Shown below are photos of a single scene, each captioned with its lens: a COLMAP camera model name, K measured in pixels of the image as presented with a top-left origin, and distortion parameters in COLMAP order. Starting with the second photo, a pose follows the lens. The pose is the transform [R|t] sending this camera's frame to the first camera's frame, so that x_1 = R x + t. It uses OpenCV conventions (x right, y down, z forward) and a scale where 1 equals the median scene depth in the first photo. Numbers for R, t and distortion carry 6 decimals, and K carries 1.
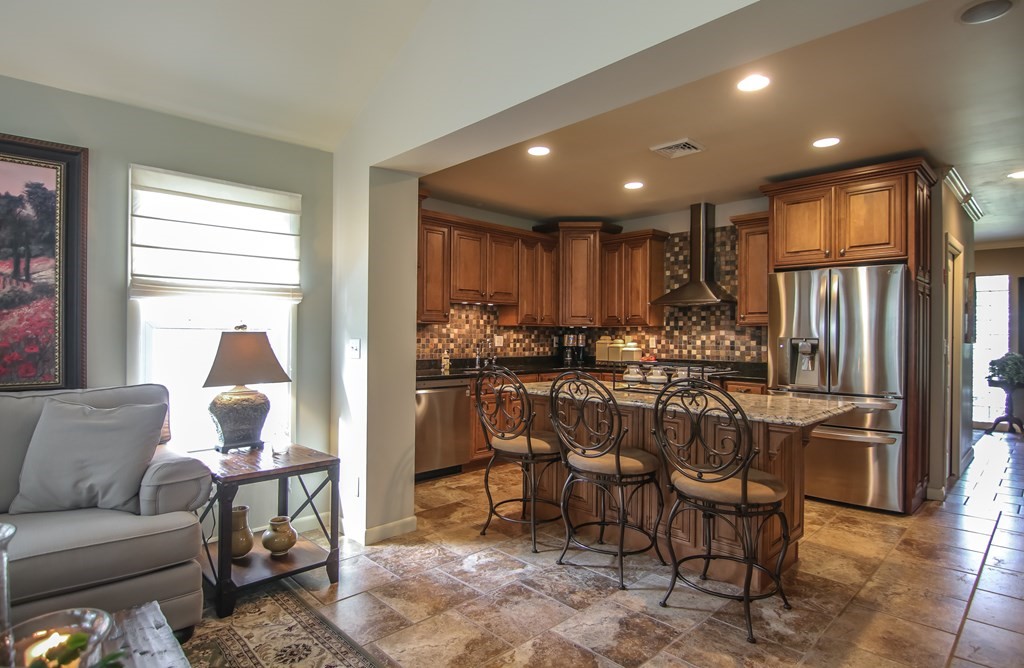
lens RADIAL K [[538.2, 0, 510.4], [0, 538.2, 335.2], [0, 0, 1]] dist [-0.025874, -0.001719]
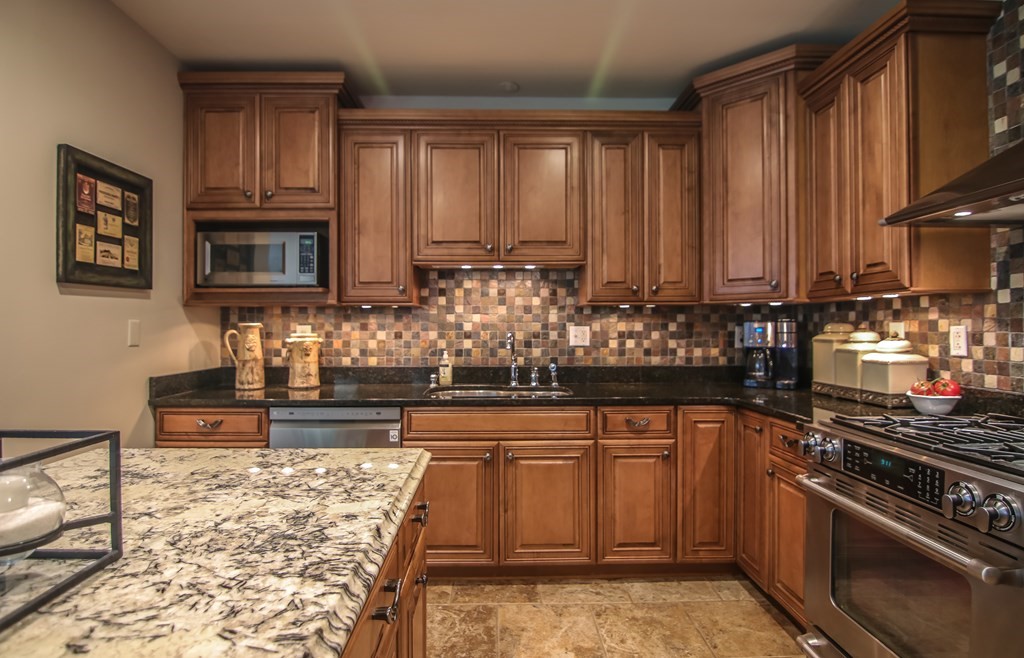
lens RADIAL K [[538.2, 0, 509.3], [0, 538.2, 327.8], [0, 0, 1]] dist [-0.025874, -0.001719]
pose [[0.719691, -0.008865, -0.694237, 0.296302], [0.007991, 0.999958, -0.004485, 0.004846], [0.694248, -0.002320, 0.719732, 0.566653]]
